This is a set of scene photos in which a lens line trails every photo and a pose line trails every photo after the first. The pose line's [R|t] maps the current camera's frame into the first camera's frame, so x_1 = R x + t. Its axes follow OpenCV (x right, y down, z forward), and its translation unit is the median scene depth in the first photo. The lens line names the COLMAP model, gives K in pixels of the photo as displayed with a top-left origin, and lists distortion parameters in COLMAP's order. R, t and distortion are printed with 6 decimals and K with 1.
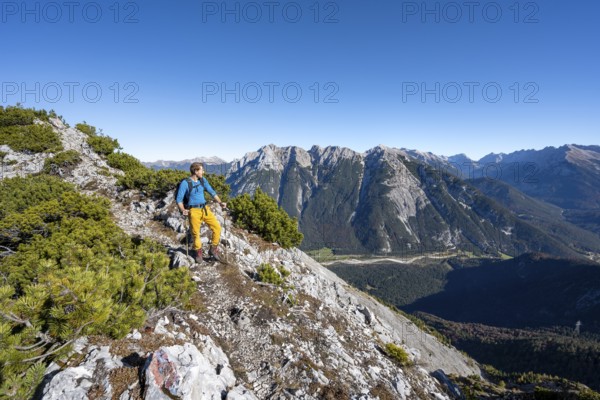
lens RADIAL K [[237.4, 0, 302.2], [0, 237.4, 198.3], [0, 0, 1]] dist [-0.000386, 0.000190]
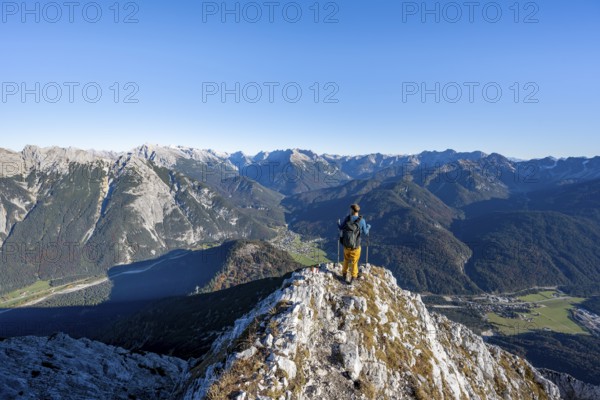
lens RADIAL K [[245.8, 0, 297.9], [0, 245.8, 199.5], [0, 0, 1]] dist [0.000316, -0.000347]
pose [[0.709574, -0.116161, 0.694990, 0.121679], [0.100836, 0.992906, 0.063003, -0.024949], [-0.697379, 0.025375, 0.716253, -0.163967]]
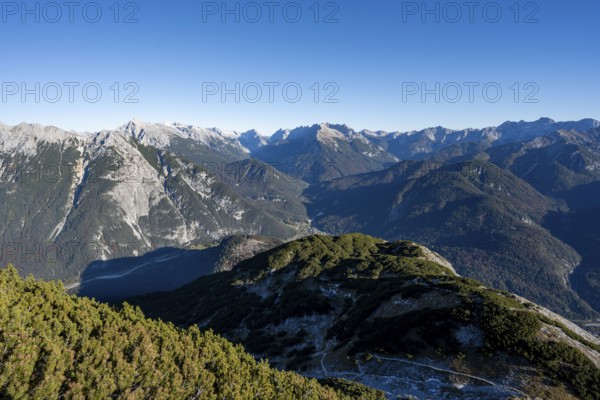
lens RADIAL K [[322.6, 0, 298.3], [0, 322.6, 199.4], [0, 0, 1]] dist [-0.000595, 0.000434]
pose [[0.772229, -0.132020, 0.621477, 0.151877], [0.111419, 0.991154, 0.072106, 0.000023], [-0.625499, 0.013562, 0.780107, -0.150142]]
